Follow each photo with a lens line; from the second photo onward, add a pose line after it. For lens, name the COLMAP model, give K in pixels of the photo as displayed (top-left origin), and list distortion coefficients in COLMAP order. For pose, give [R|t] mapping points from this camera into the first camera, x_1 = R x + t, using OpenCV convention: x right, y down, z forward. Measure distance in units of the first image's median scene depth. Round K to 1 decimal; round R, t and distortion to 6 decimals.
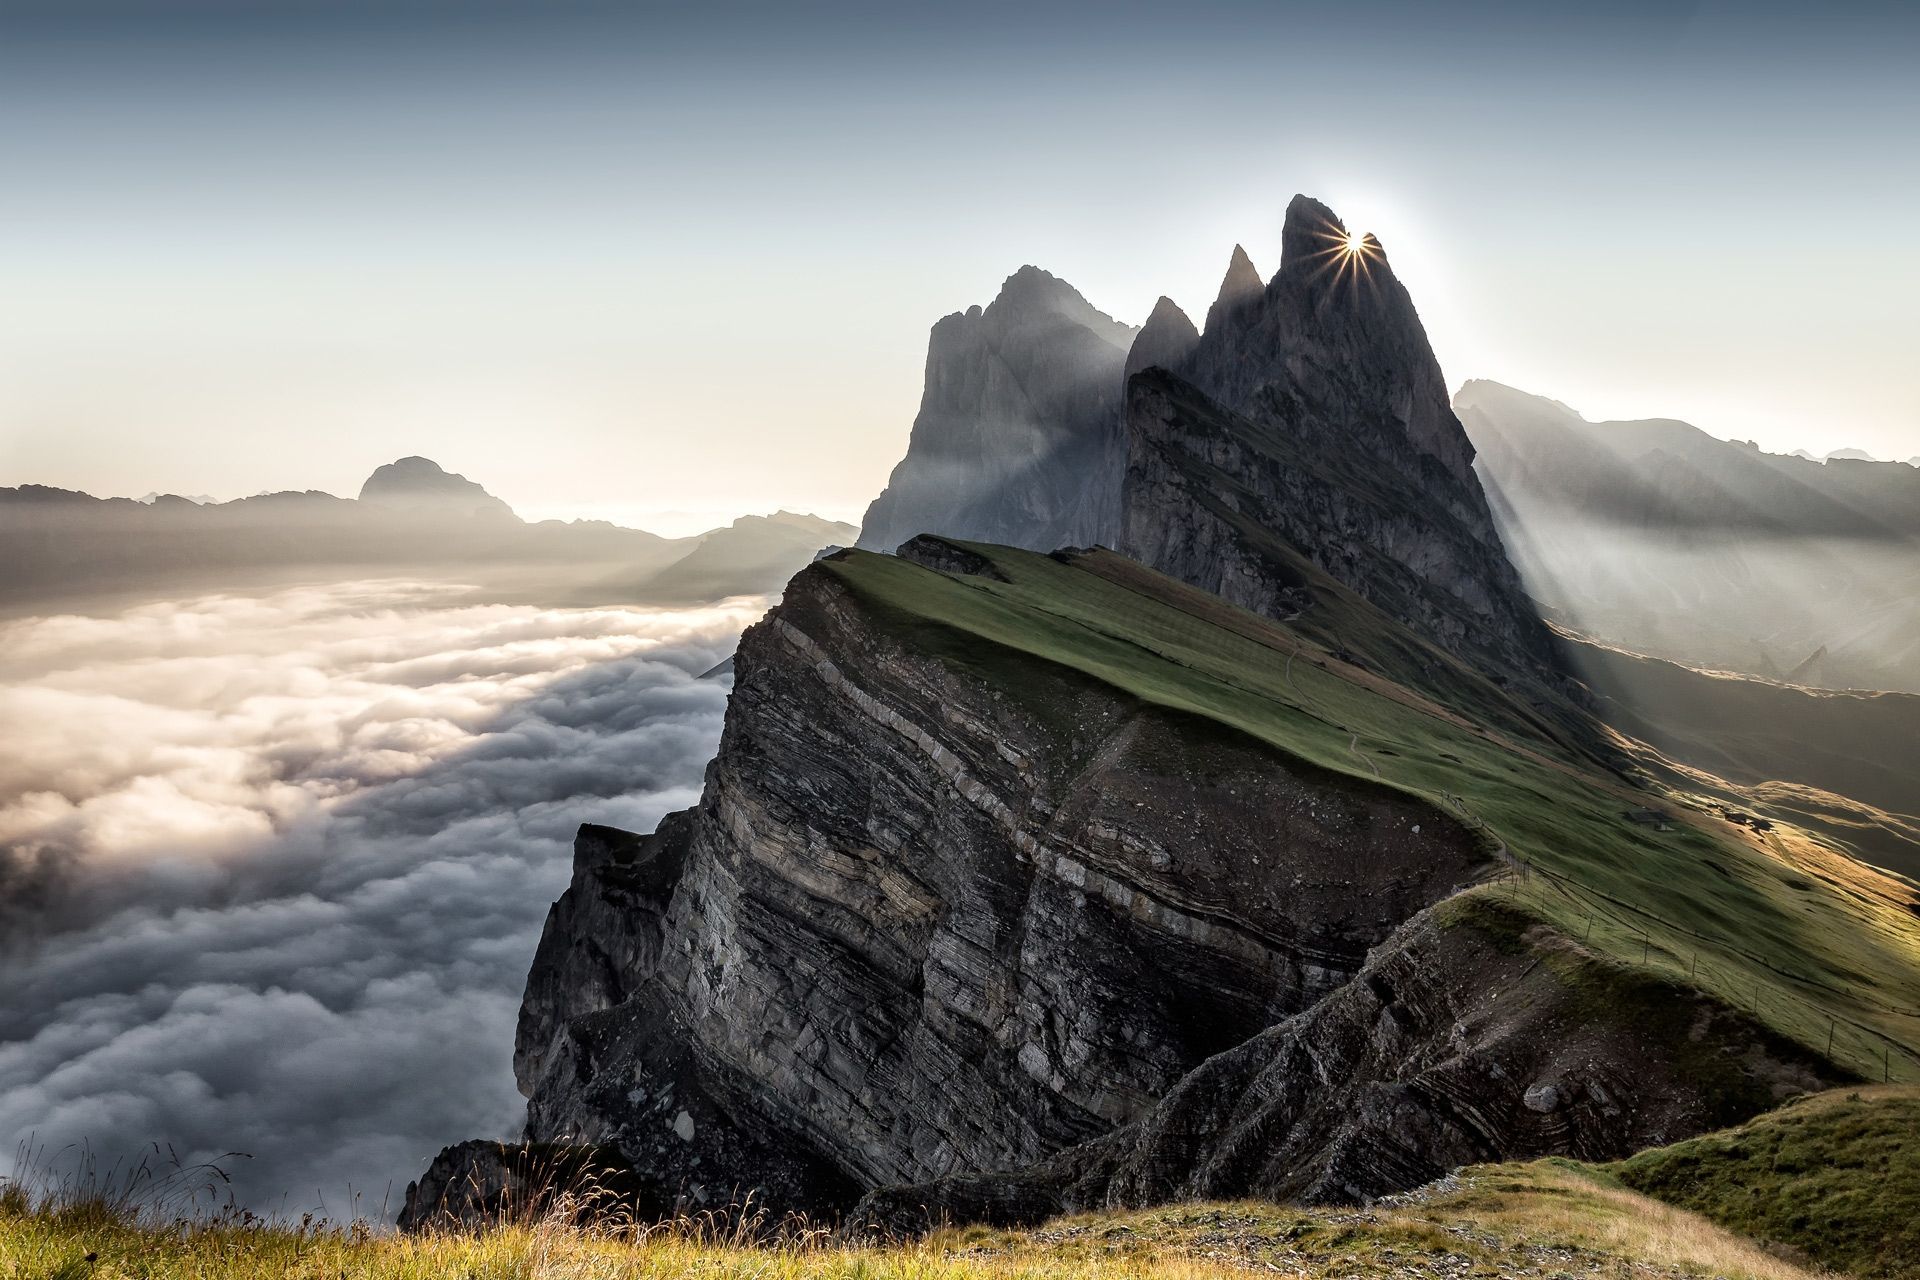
lens RADIAL K [[1328.6, 0, 959.8], [0, 1328.6, 646.1], [0, 0, 1]] dist [-0.021038, 0.003200]
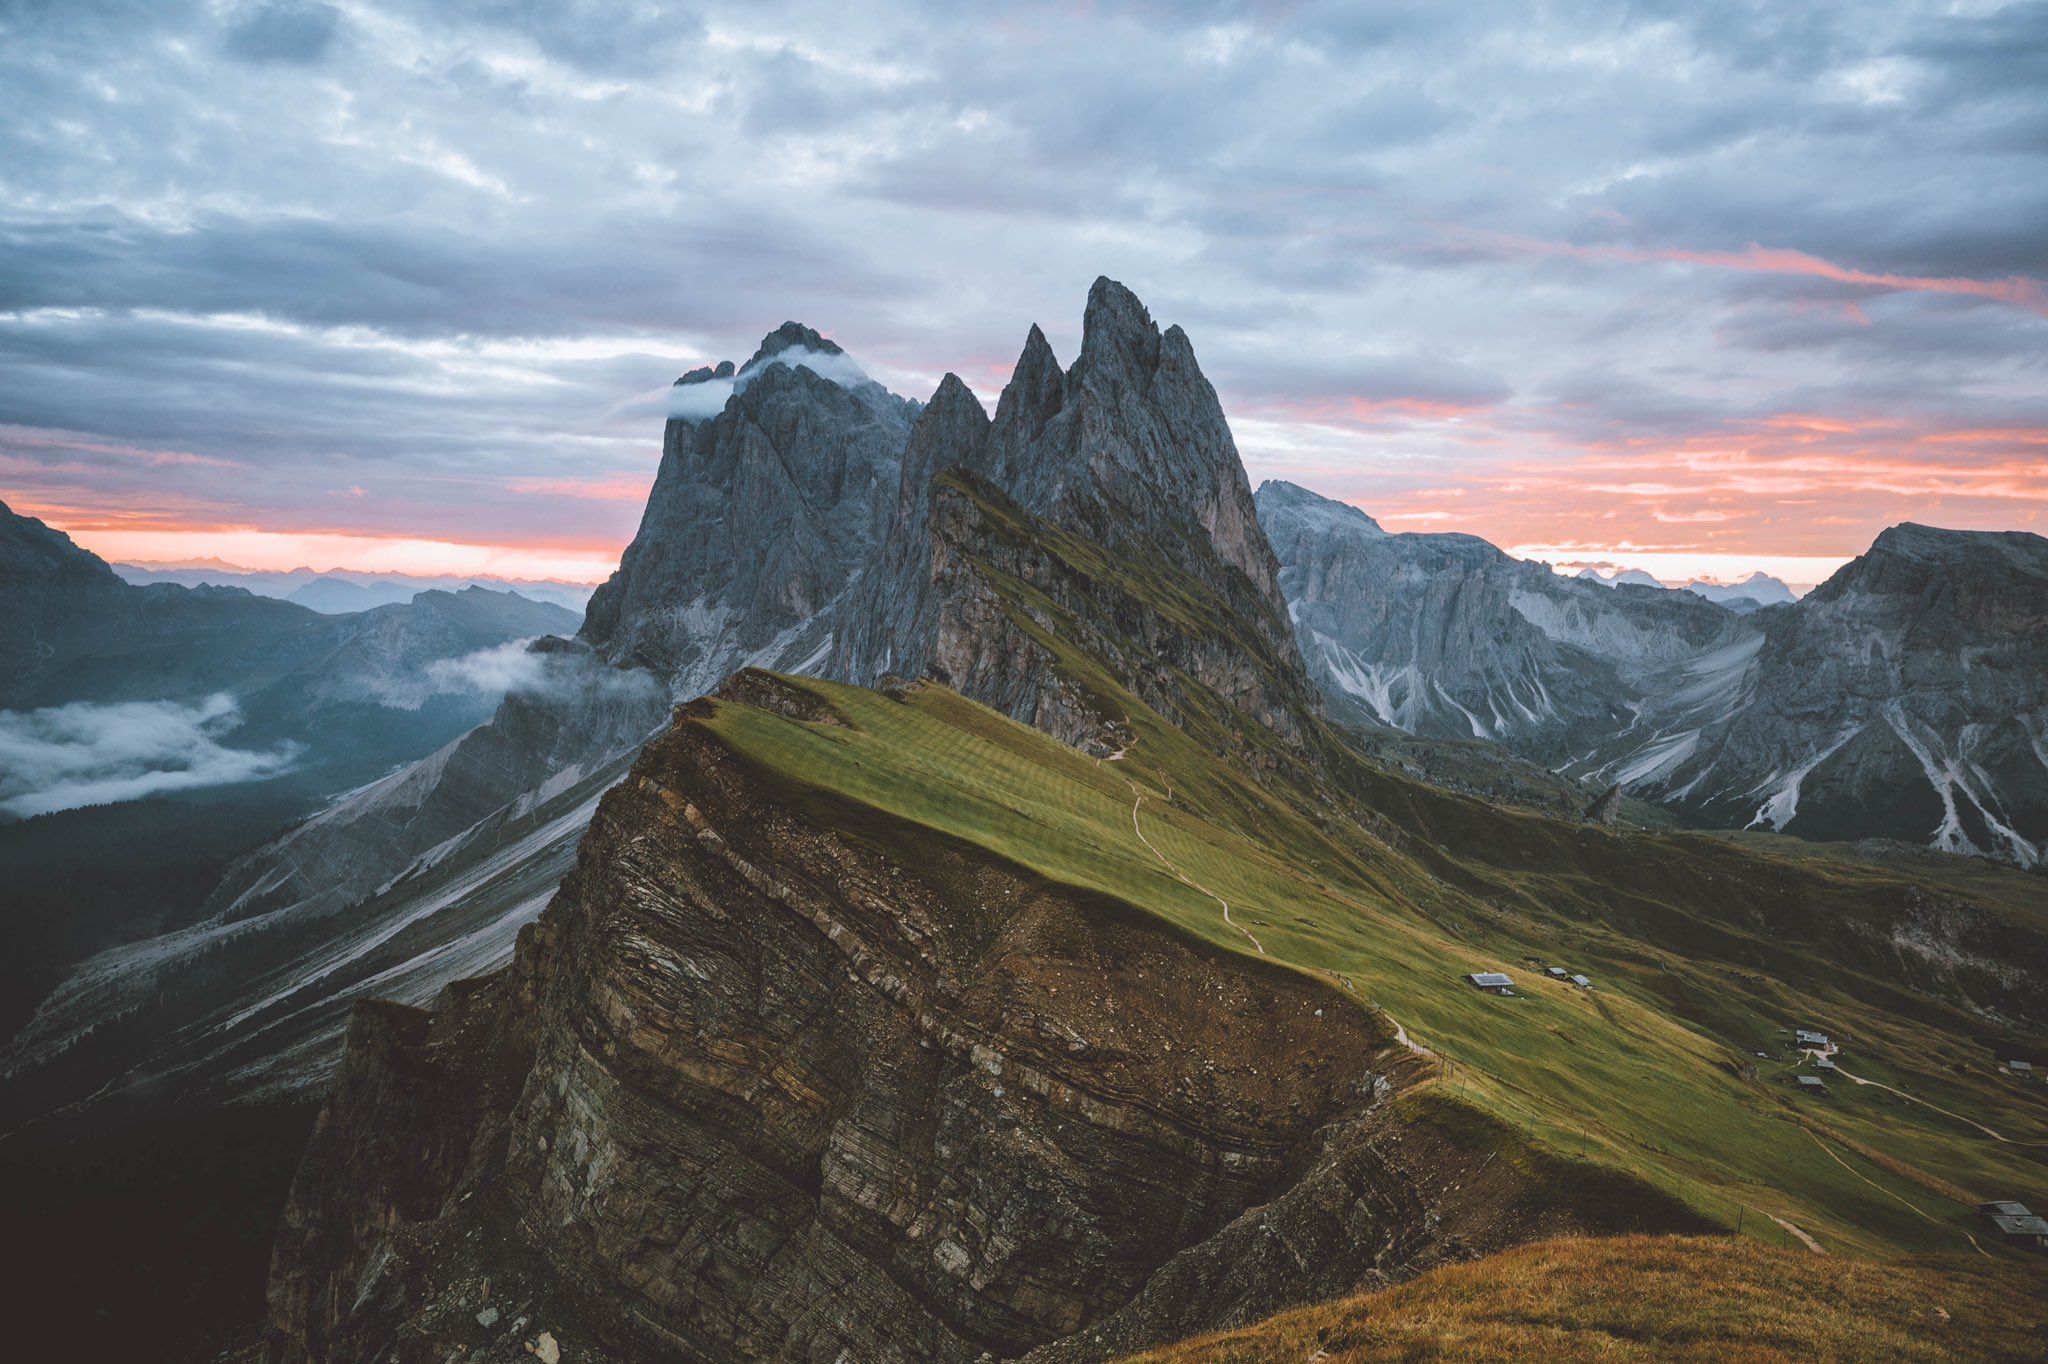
lens RADIAL K [[1534.9, 0, 1023.3], [0, 1534.9, 678.6], [0, 0, 1]] dist [-0.003247, -0.001665]
pose [[0.976940, 0.034741, 0.210668, -0.119882], [-0.023713, 0.998224, -0.054649, -0.043084], [-0.212192, 0.048393, 0.976029, -0.109190]]
